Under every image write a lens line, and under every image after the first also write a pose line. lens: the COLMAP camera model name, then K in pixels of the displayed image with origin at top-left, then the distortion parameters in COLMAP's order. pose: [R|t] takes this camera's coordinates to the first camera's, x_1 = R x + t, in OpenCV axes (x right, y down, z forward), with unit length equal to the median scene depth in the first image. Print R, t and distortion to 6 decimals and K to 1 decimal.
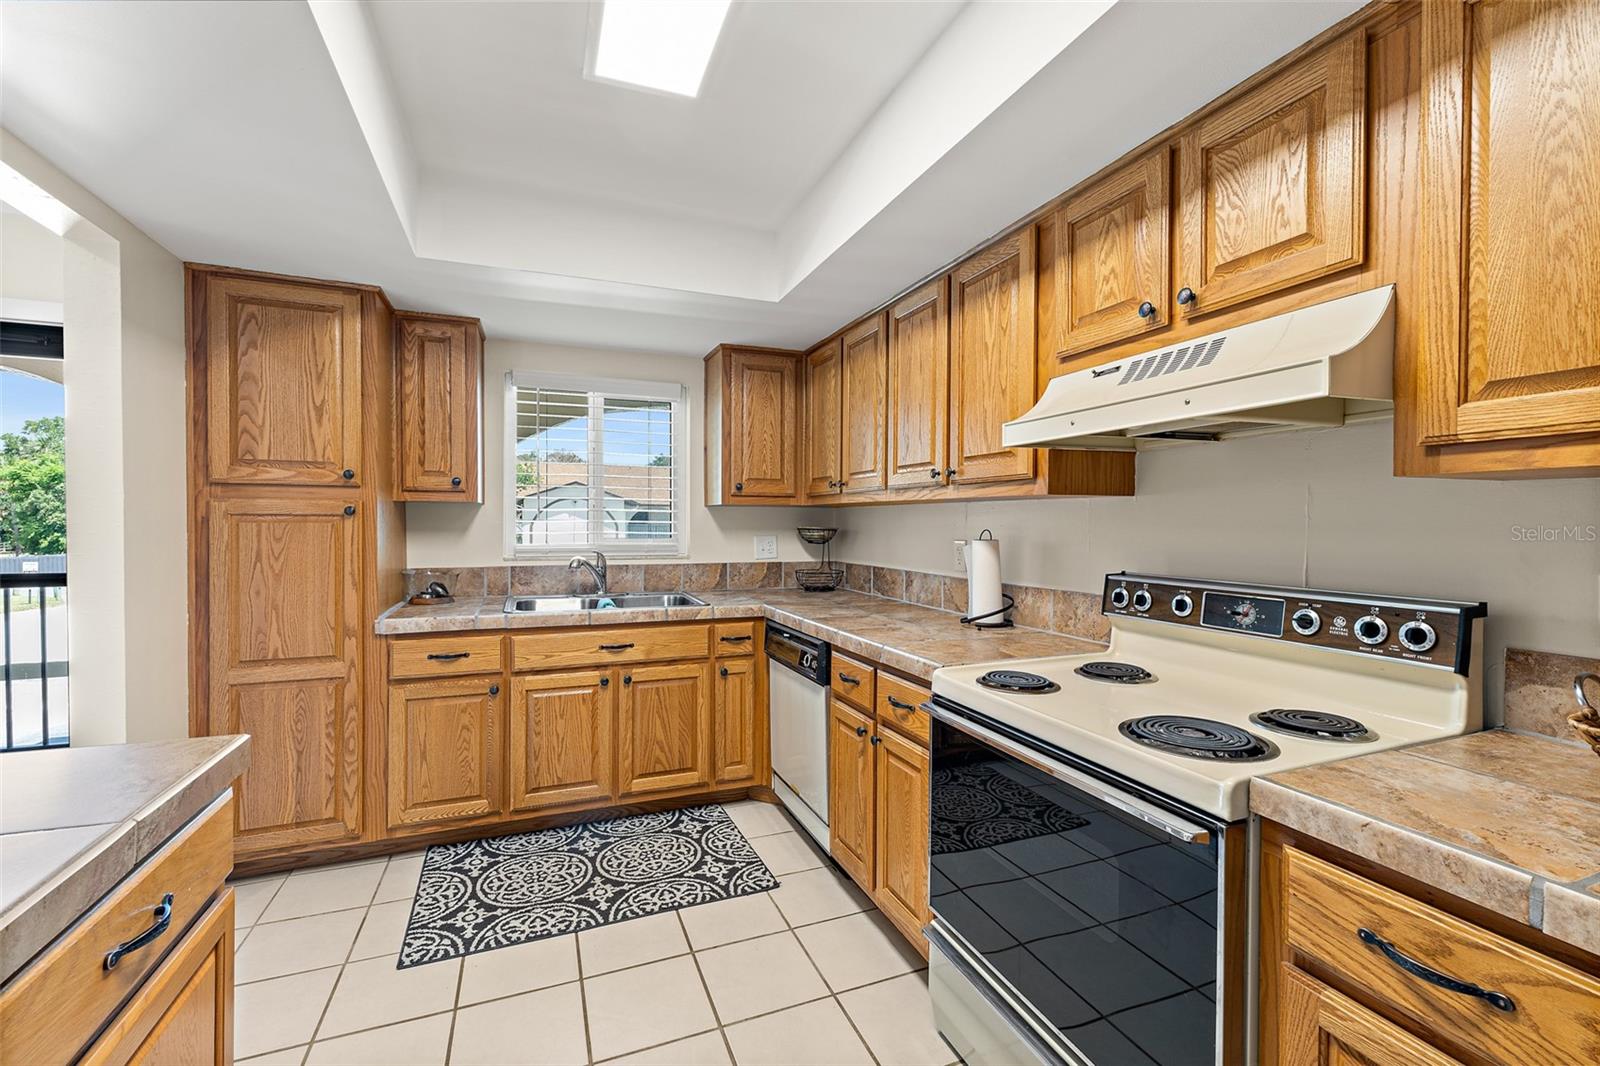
lens RADIAL K [[674.8, 0, 796.1], [0, 674.8, 528.8], [0, 0, 1]] dist [0.003780, 0.000290]
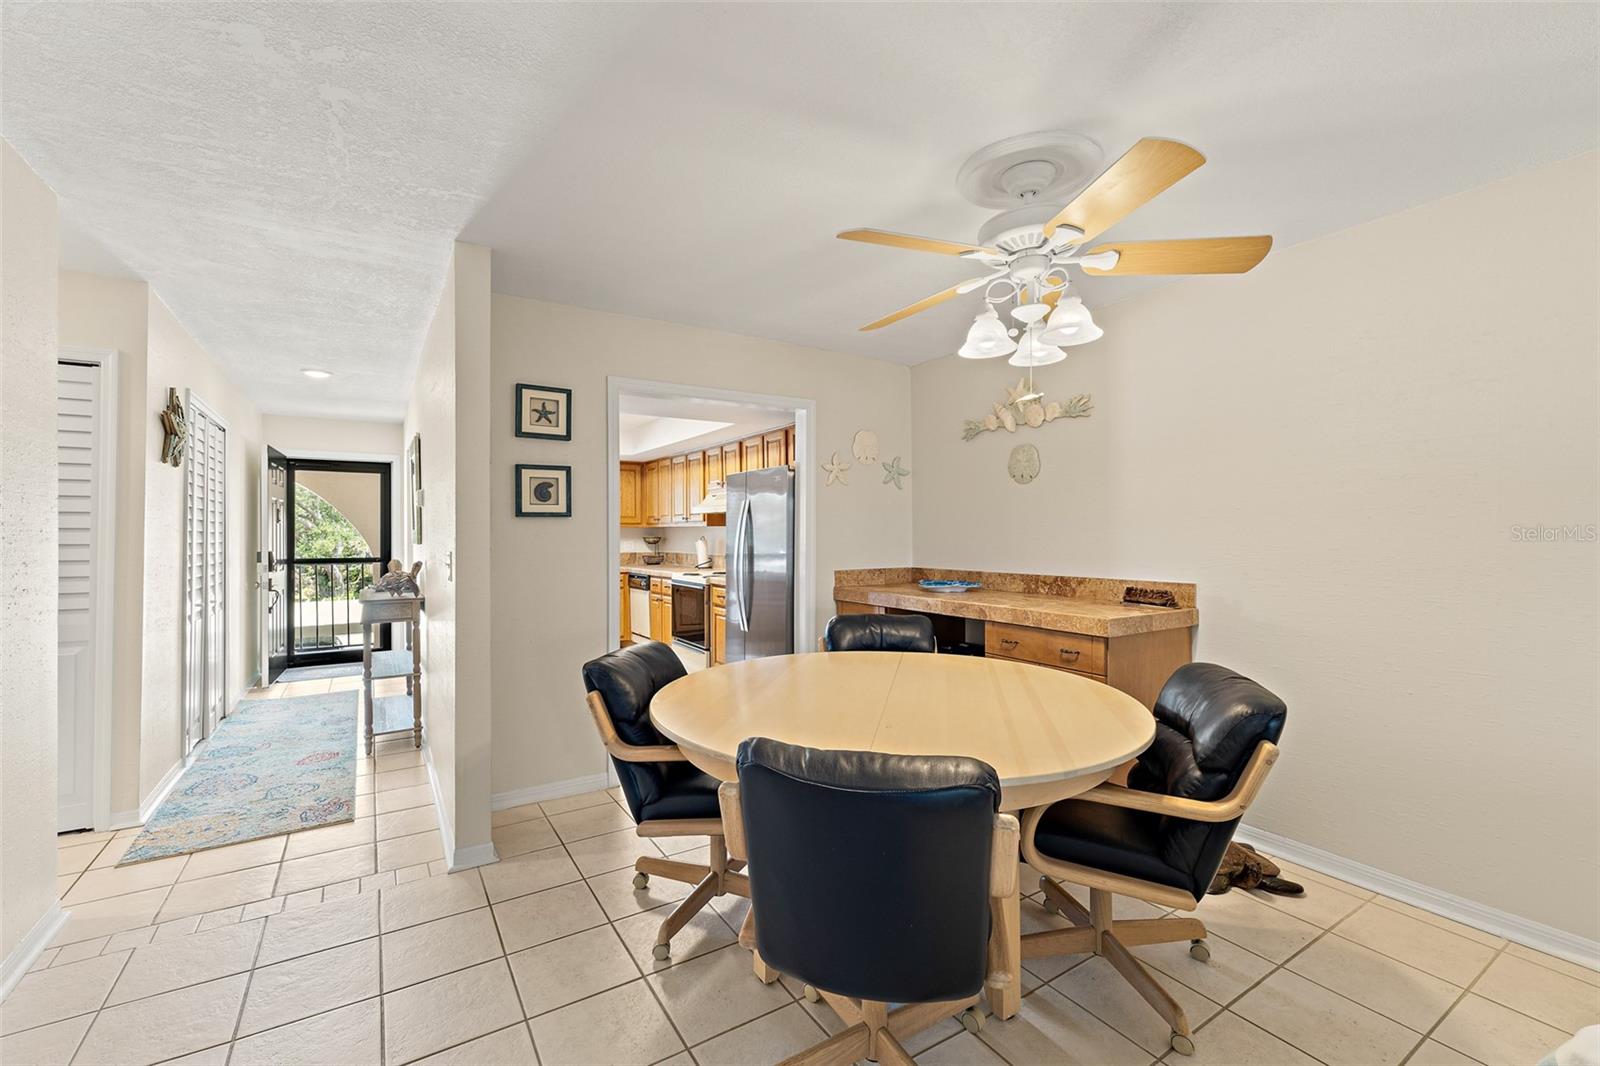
lens RADIAL K [[674.8, 0, 808.3], [0, 674.8, 533.0], [0, 0, 1]] dist [0.003780, 0.000290]
pose [[0.980406, -0.011312, 0.196664, 0.112666], [0.013702, 0.999848, -0.010798, 0.018691], [-0.196512, 0.013281, 0.980412, -1.518697]]
